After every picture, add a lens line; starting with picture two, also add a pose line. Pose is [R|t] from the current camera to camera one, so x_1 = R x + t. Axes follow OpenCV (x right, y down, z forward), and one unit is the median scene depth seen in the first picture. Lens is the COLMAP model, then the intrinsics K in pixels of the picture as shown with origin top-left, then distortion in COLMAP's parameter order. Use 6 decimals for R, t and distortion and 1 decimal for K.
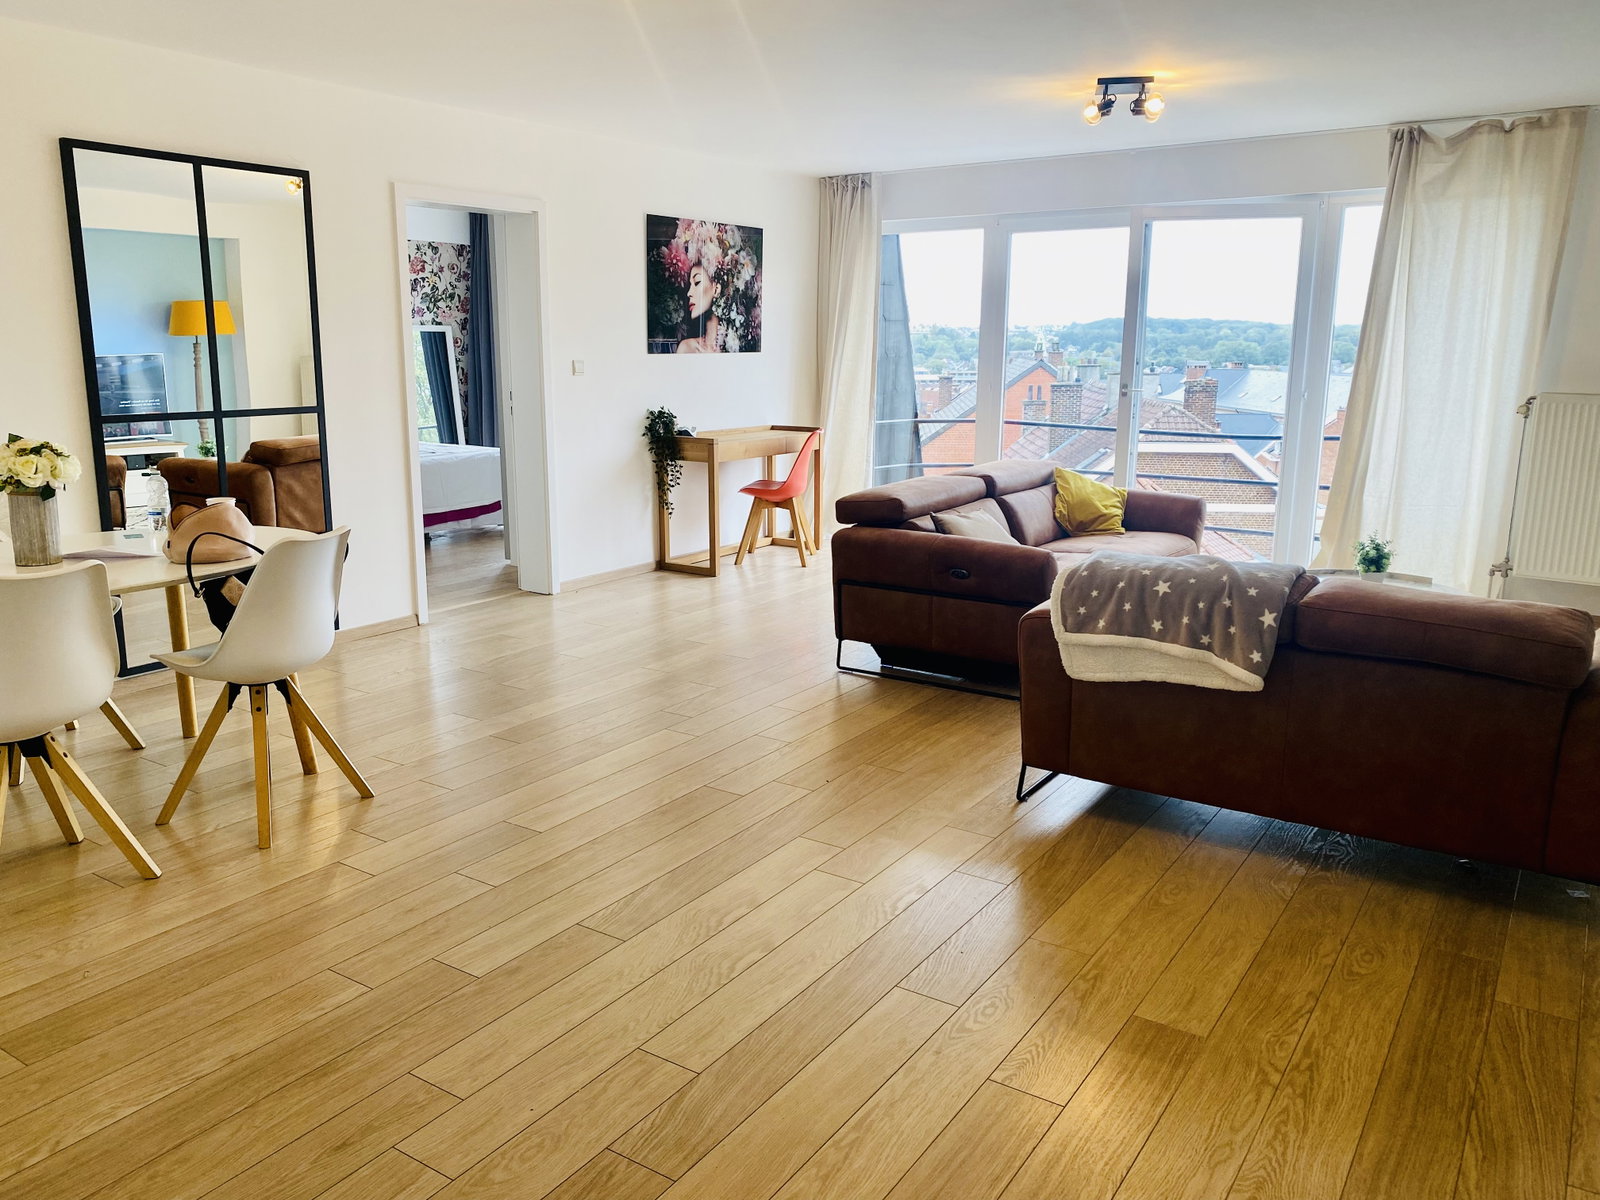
lens RADIAL K [[1212.5, 0, 800.0], [0, 1212.5, 600.0], [0, 0, 1]] dist [0.002320, 0.001000]
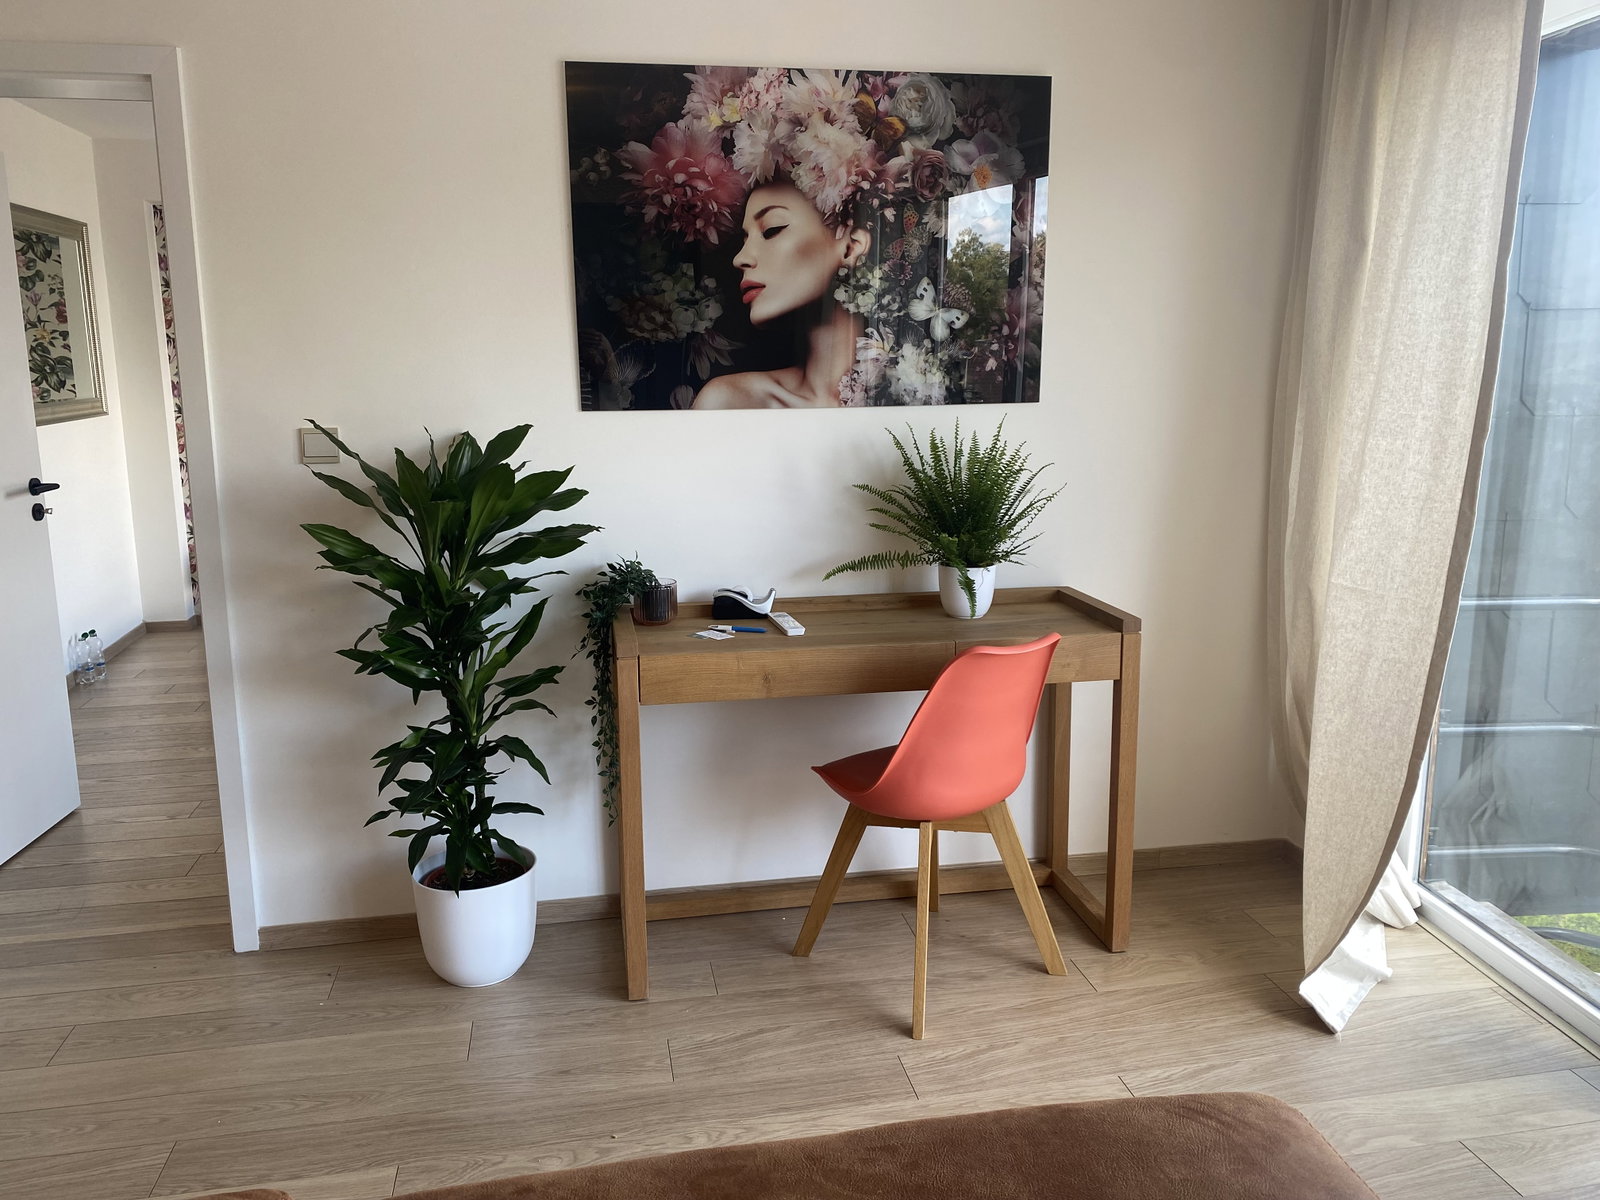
lens RADIAL K [[1212.5, 0, 800.0], [0, 1212.5, 600.0], [0, 0, 1]] dist [0.002320, 0.001000]
pose [[0.692517, 0.115764, -0.712053, 0.211421], [-0.137663, 0.990109, 0.027083, -0.152302], [0.708145, 0.079268, 0.701604, 0.727776]]
